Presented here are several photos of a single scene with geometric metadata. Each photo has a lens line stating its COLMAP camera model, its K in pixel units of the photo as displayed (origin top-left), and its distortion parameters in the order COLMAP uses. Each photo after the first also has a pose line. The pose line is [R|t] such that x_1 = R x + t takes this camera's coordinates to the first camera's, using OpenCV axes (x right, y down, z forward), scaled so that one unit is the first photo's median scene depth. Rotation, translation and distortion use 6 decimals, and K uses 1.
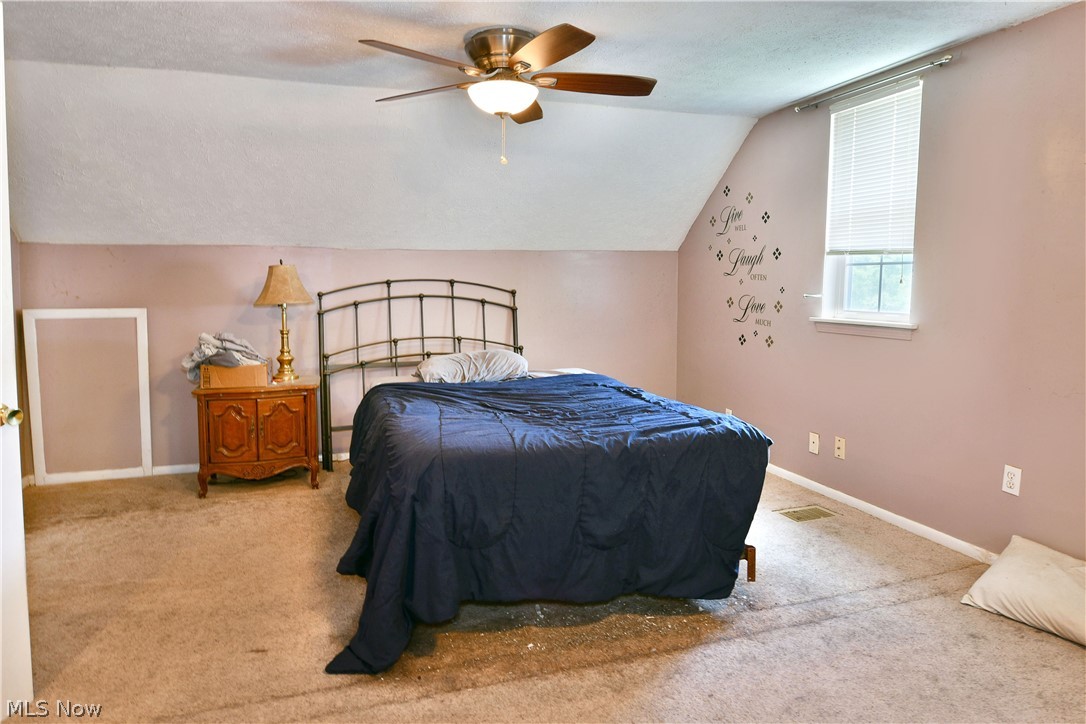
lens RADIAL K [[663.7, 0, 528.3], [0, 663.7, 366.4], [0, 0, 1]] dist [-0.017941, -0.008030]
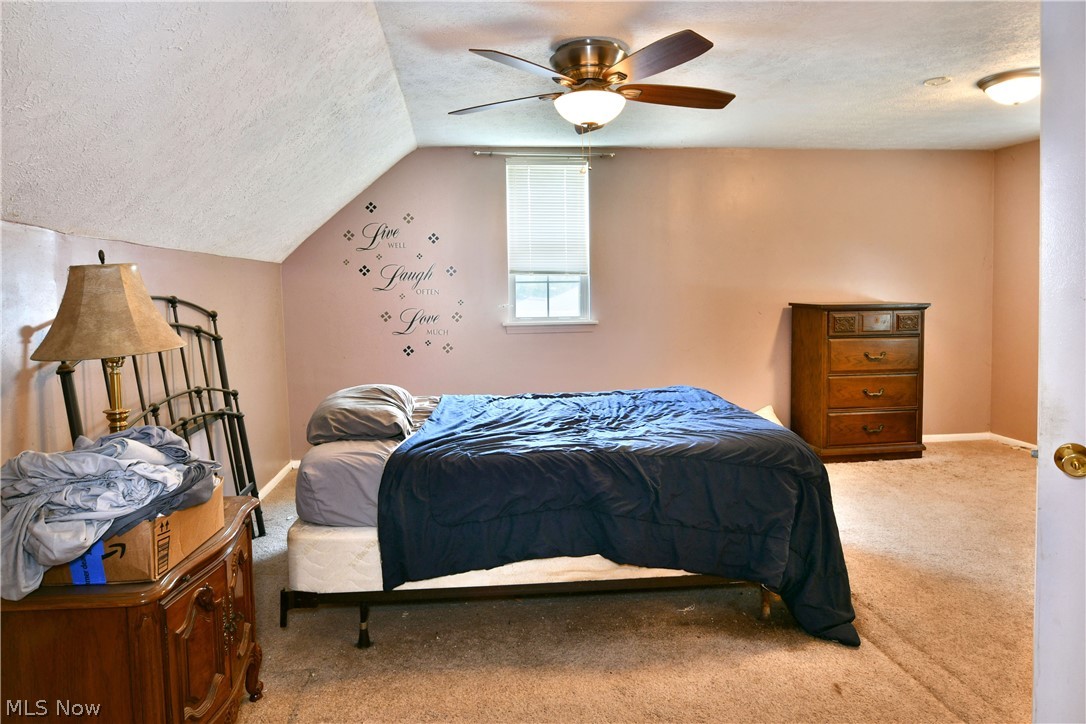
lens RADIAL K [[663.7, 0, 539.4], [0, 663.7, 357.8], [0, 0, 1]] dist [-0.017941, -0.008030]
pose [[0.205259, -0.097615, 0.973828, -0.767837], [0.136704, 0.988119, 0.070234, -0.086224], [-0.969114, 0.118710, 0.216164, 0.653069]]
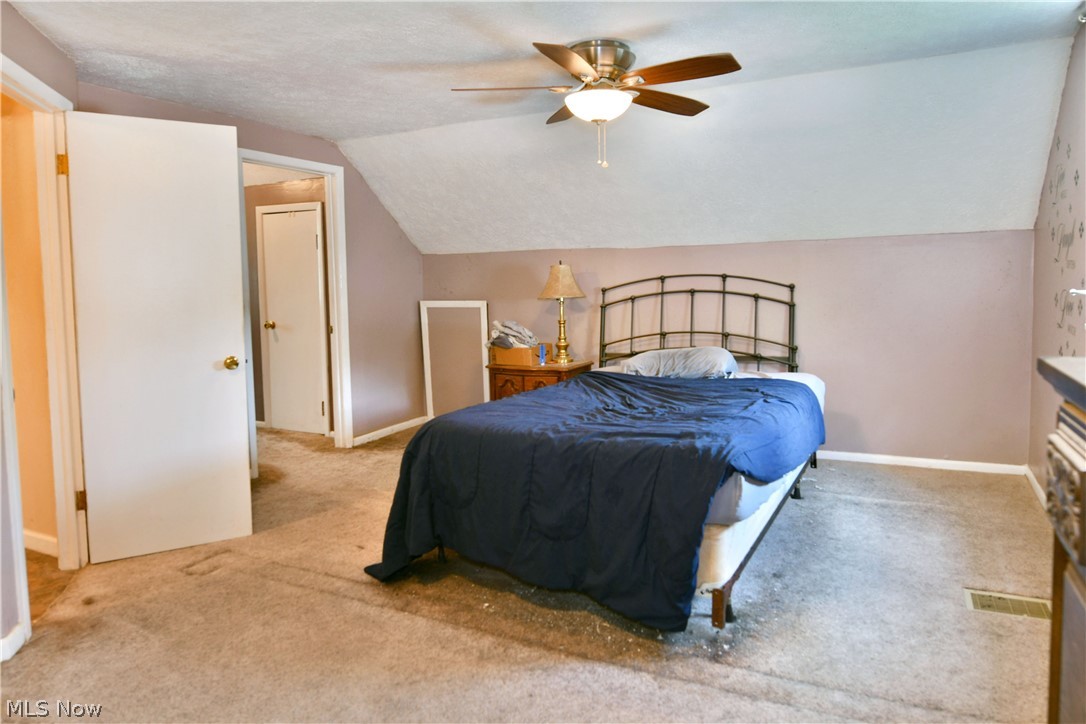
lens RADIAL K [[663.7, 0, 543.5], [0, 663.7, 360.2], [0, 0, 1]] dist [-0.017941, -0.008030]
pose [[0.722298, 0.069999, -0.688030, 0.465917], [-0.067657, 0.997244, 0.030431, -0.019699], [0.688264, 0.024570, 0.725044, 0.135431]]
